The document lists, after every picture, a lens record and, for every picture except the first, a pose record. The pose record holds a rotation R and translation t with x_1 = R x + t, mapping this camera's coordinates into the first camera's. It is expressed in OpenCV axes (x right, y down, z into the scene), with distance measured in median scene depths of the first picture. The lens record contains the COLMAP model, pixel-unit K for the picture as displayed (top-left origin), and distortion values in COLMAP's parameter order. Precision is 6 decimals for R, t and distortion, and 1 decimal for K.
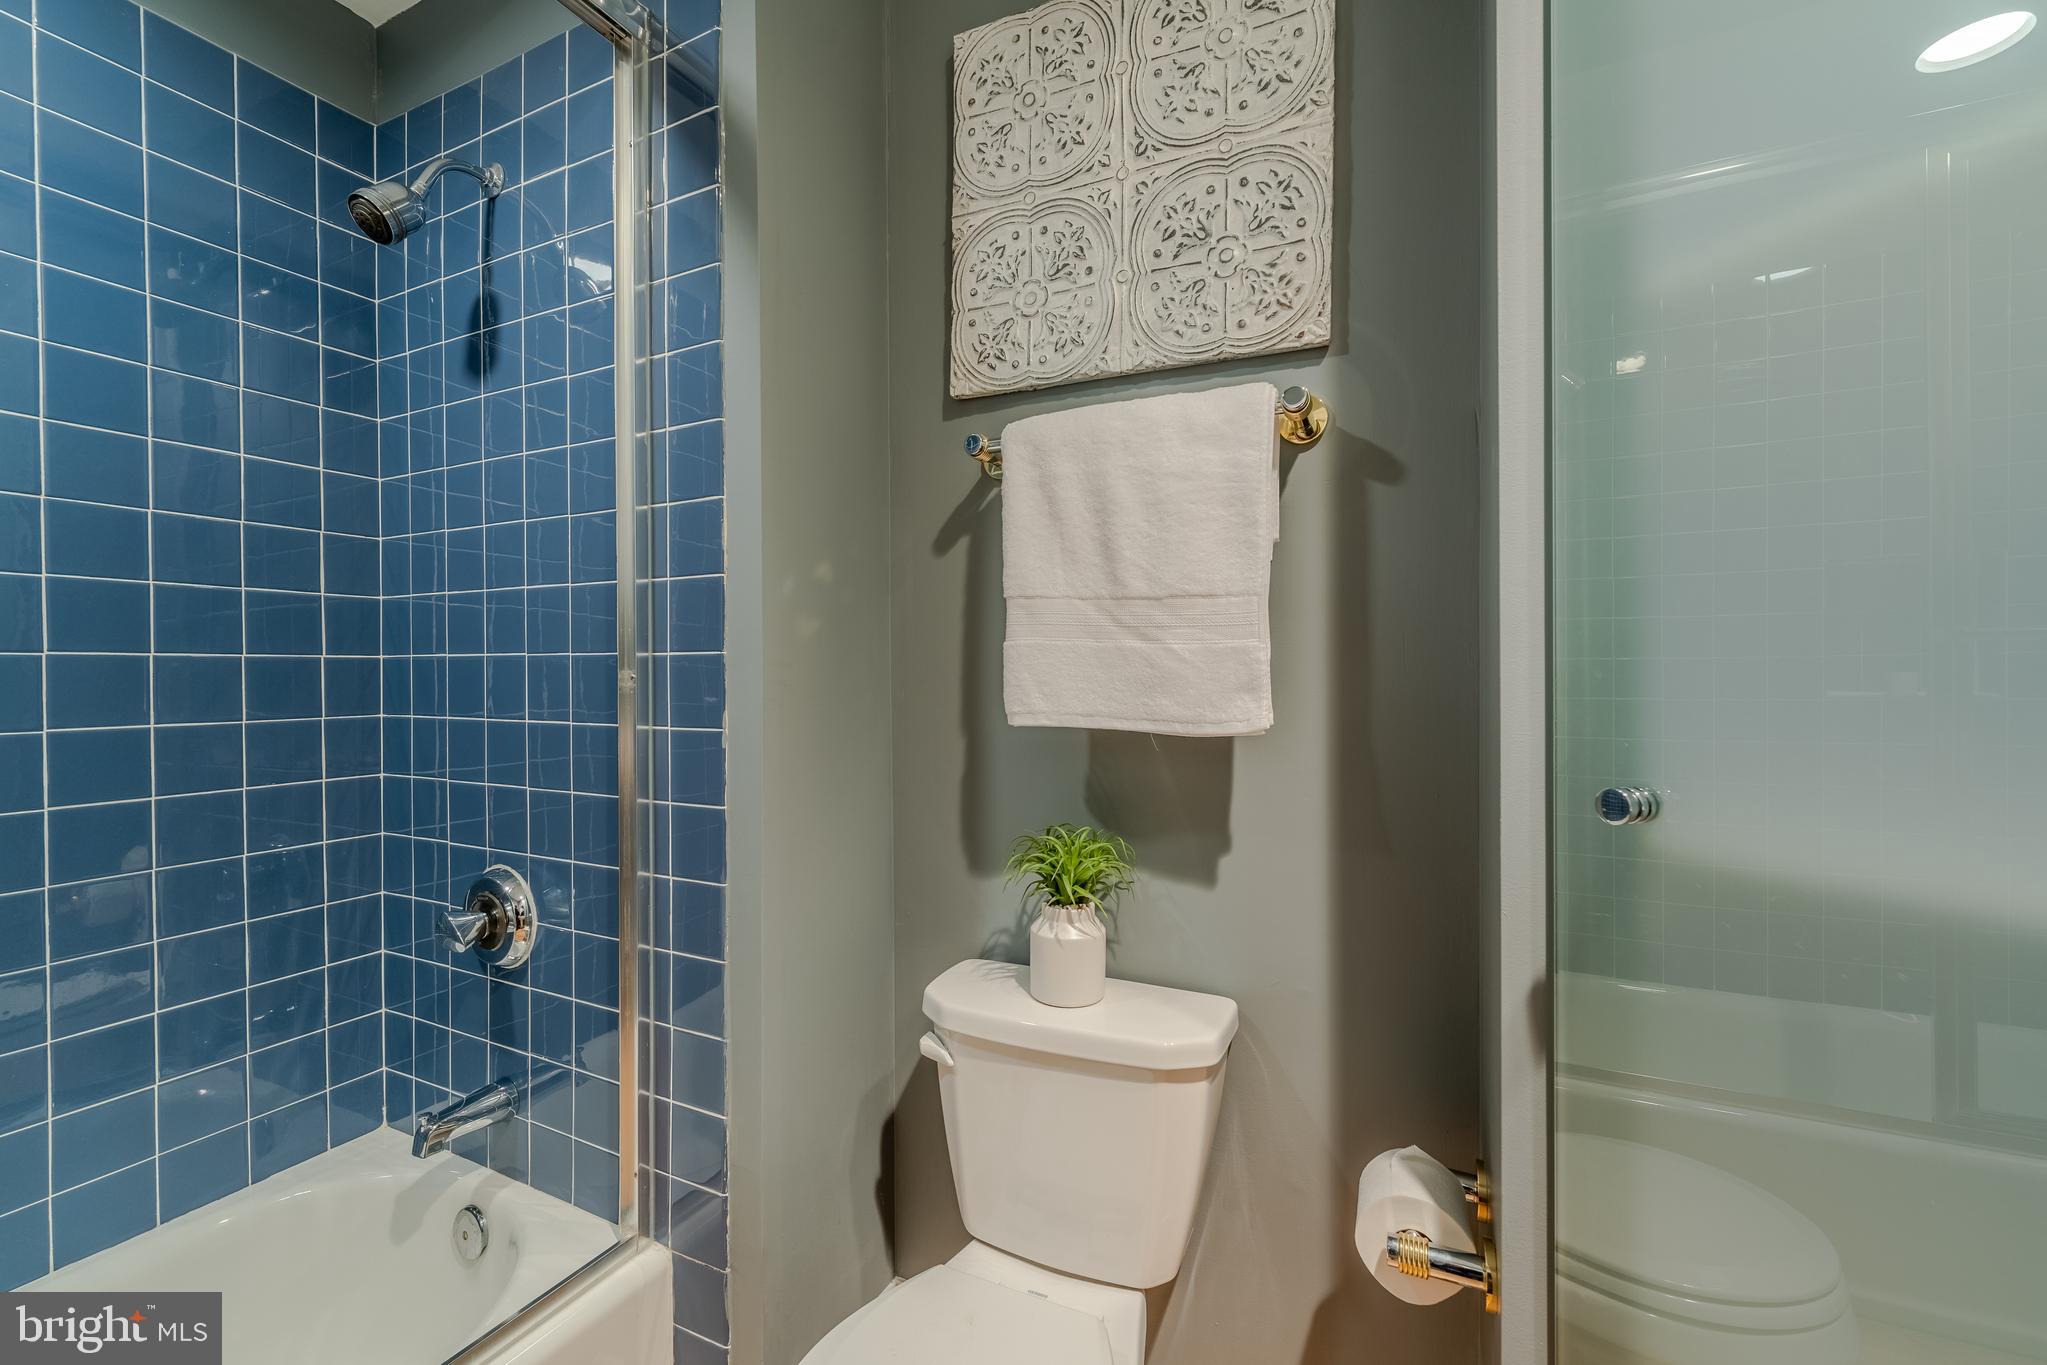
lens RADIAL K [[847.2, 0, 1016.9], [0, 847.2, 686.8], [0, 0, 1]] dist [-0.000616, -0.000352]
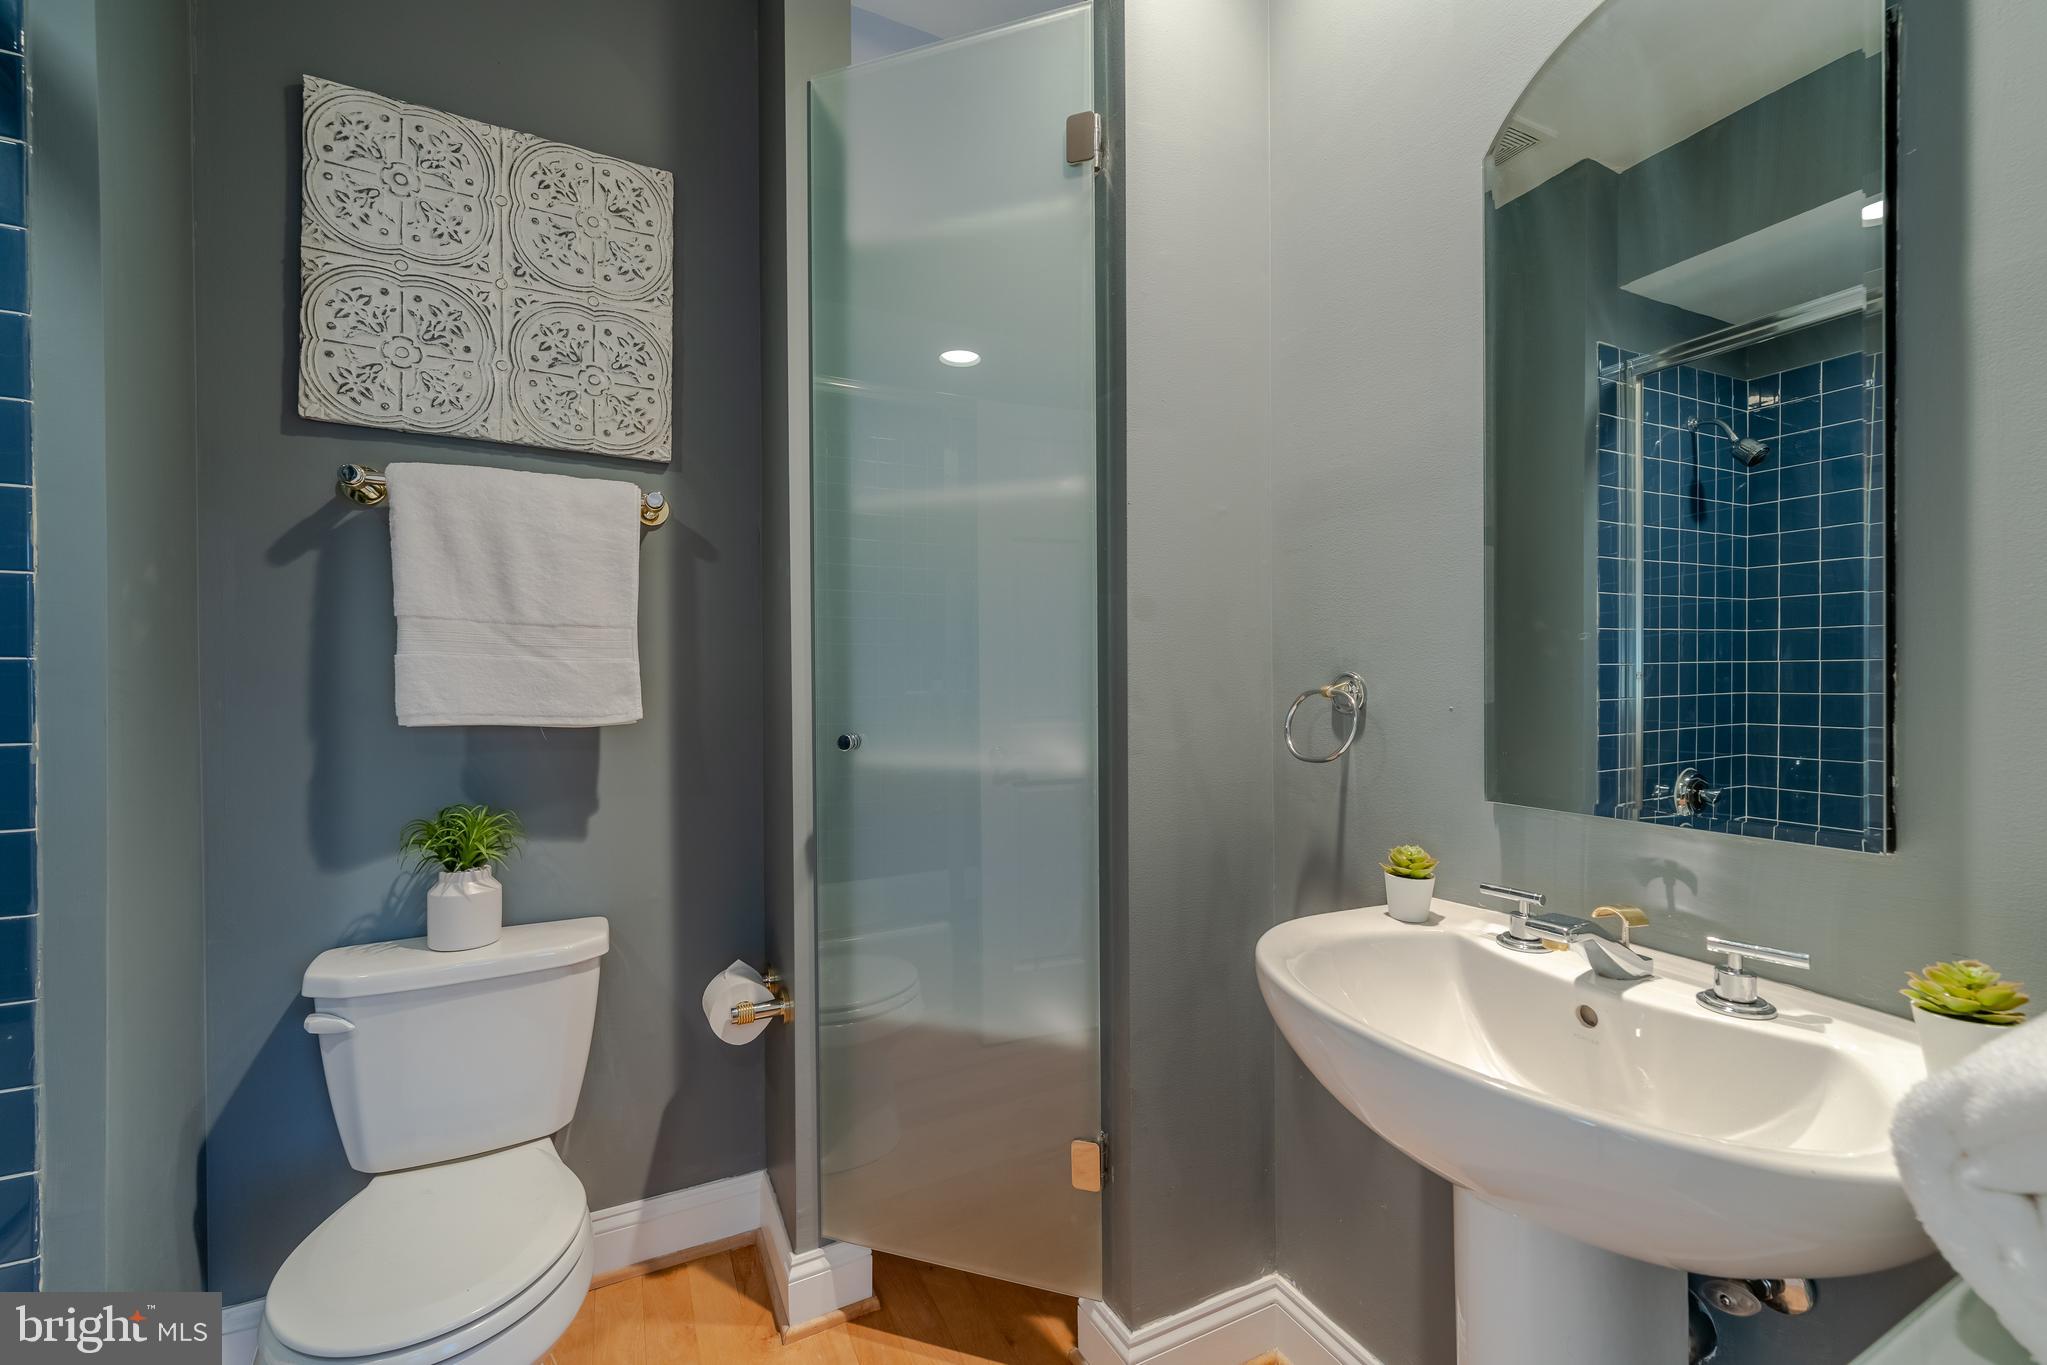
lens RADIAL K [[847.2, 0, 1016.9], [0, 847.2, 686.8], [0, 0, 1]] dist [-0.000616, -0.000352]
pose [[0.621707, -0.005870, 0.783228, -0.397597], [0.009634, 0.999954, -0.000153, 0.000108], [-0.783191, 0.007641, 0.621735, -0.386452]]
